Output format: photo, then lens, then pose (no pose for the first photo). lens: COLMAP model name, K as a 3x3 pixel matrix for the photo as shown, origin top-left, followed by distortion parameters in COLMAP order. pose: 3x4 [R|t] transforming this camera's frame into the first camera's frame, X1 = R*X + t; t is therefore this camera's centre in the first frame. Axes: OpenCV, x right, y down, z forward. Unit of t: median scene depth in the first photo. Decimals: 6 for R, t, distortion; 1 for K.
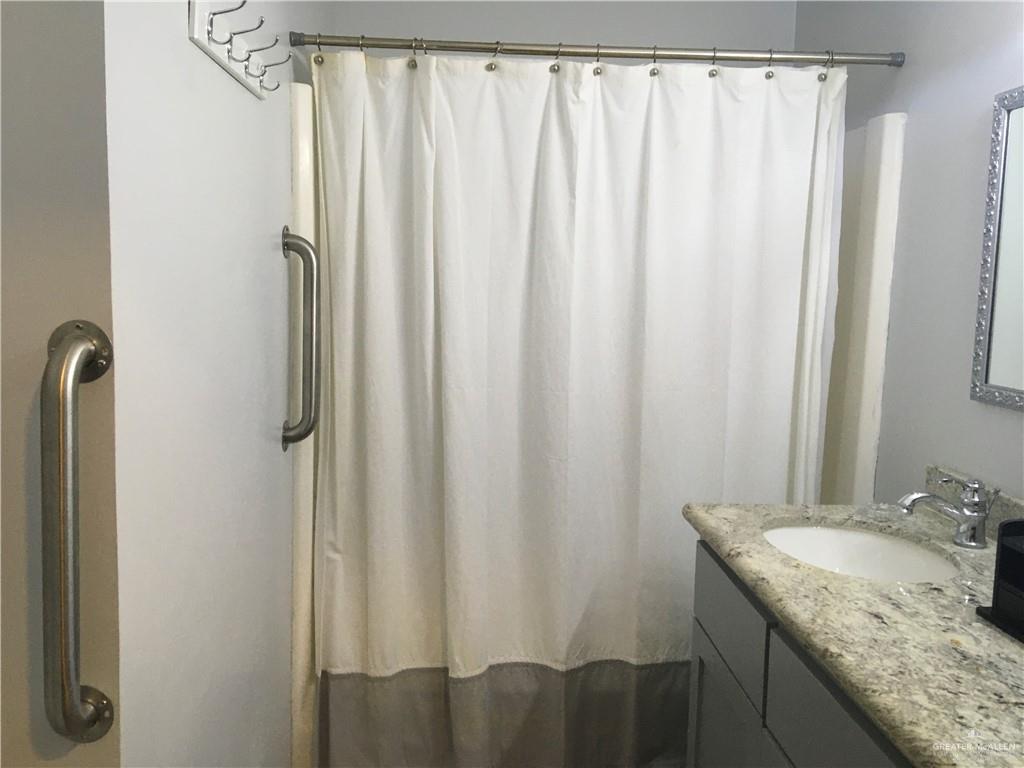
lens RADIAL K [[867.0, 0, 503.0], [0, 867.0, 390.4], [0, 0, 1]] dist [0.085002, -0.102462]
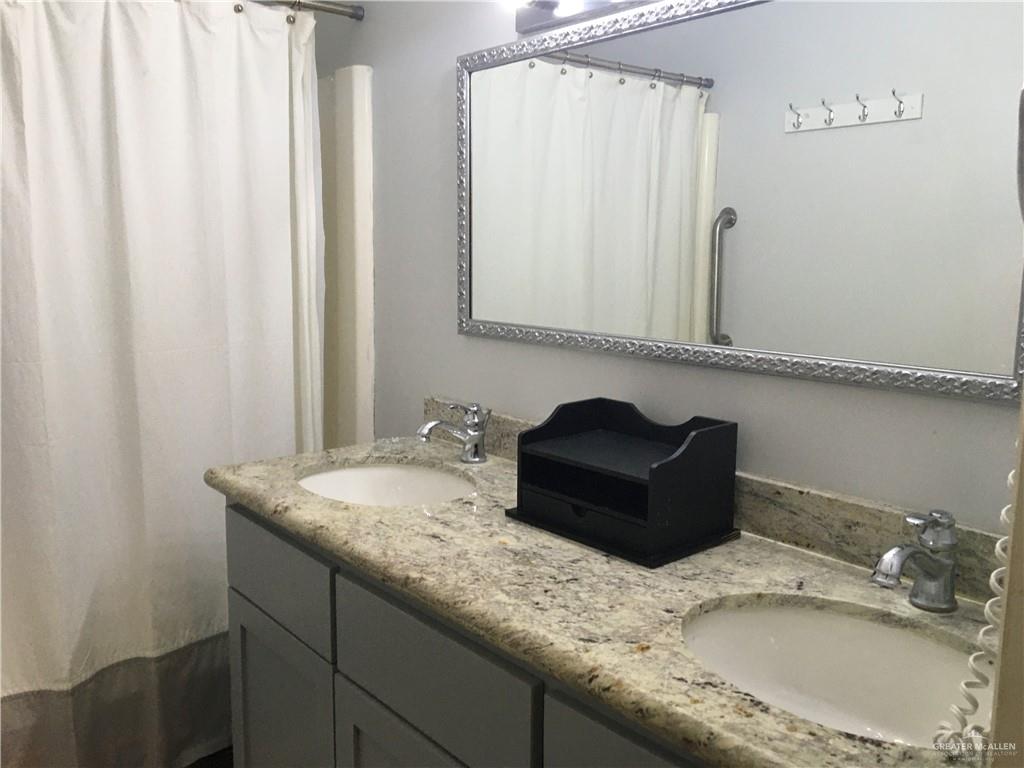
lens RADIAL K [[867.0, 0, 513.2], [0, 867.0, 390.1], [0, 0, 1]] dist [0.085002, -0.102462]
pose [[0.797267, -0.110670, 0.593395, -0.085522], [0.084350, 0.993830, 0.072022, 0.008223], [-0.597705, -0.007368, 0.801682, 0.072453]]
